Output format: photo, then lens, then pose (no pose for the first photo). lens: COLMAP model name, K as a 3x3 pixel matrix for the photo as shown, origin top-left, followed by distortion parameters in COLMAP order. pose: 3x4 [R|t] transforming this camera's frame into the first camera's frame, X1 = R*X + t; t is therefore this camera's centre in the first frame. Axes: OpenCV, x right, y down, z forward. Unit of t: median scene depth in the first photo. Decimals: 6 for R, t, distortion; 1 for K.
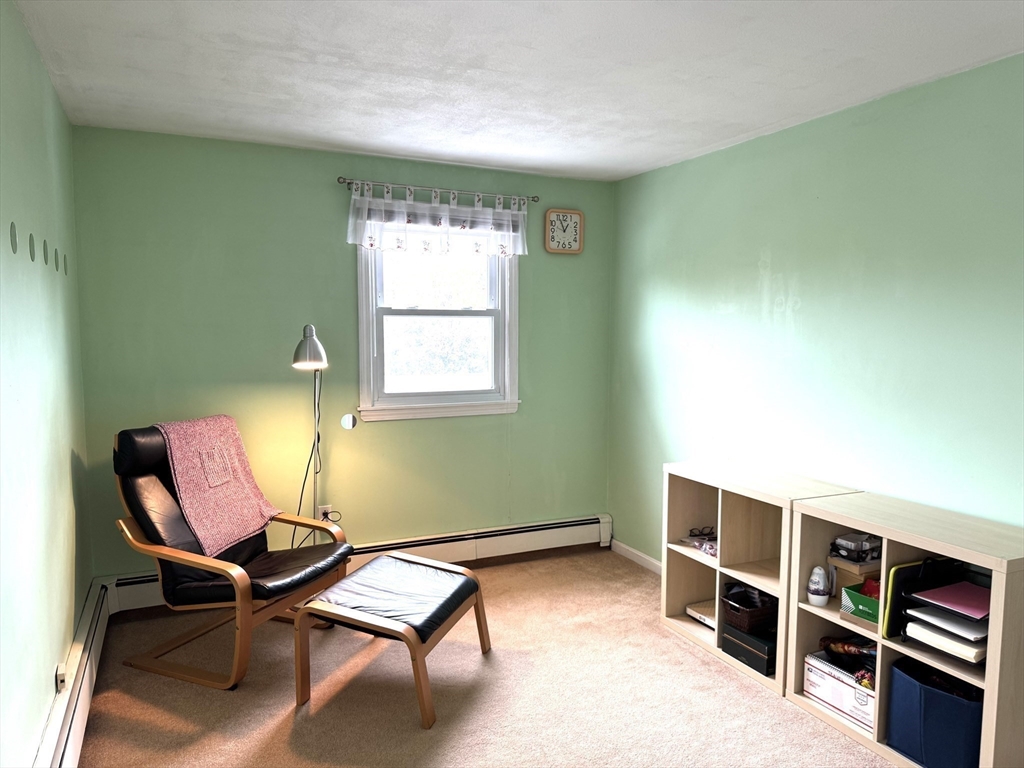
lens RADIAL K [[722.2, 0, 509.5], [0, 722.2, 391.1], [0, 0, 1]] dist [0.097259, -0.147399]
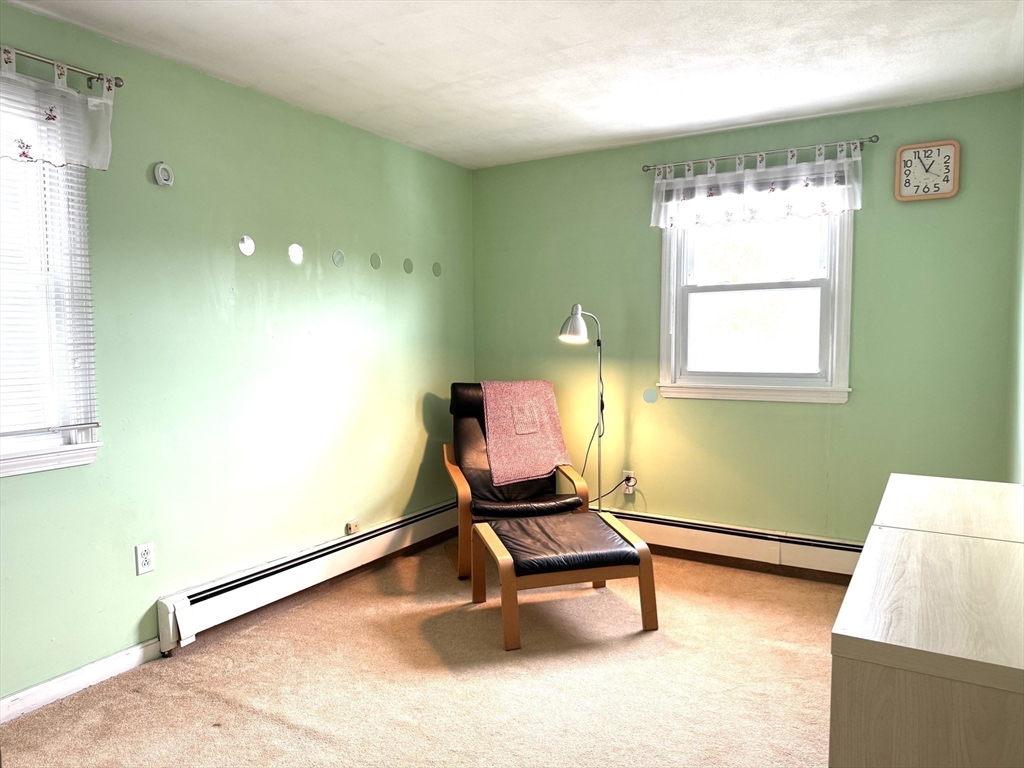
lens RADIAL K [[722.2, 0, 509.5], [0, 722.2, 391.1], [0, 0, 1]] dist [0.097259, -0.147399]
pose [[0.559359, 0.056782, -0.826978, 0.532226], [-0.063040, 0.997676, 0.025862, 0.020738], [0.826525, 0.037667, 0.561639, 0.234293]]
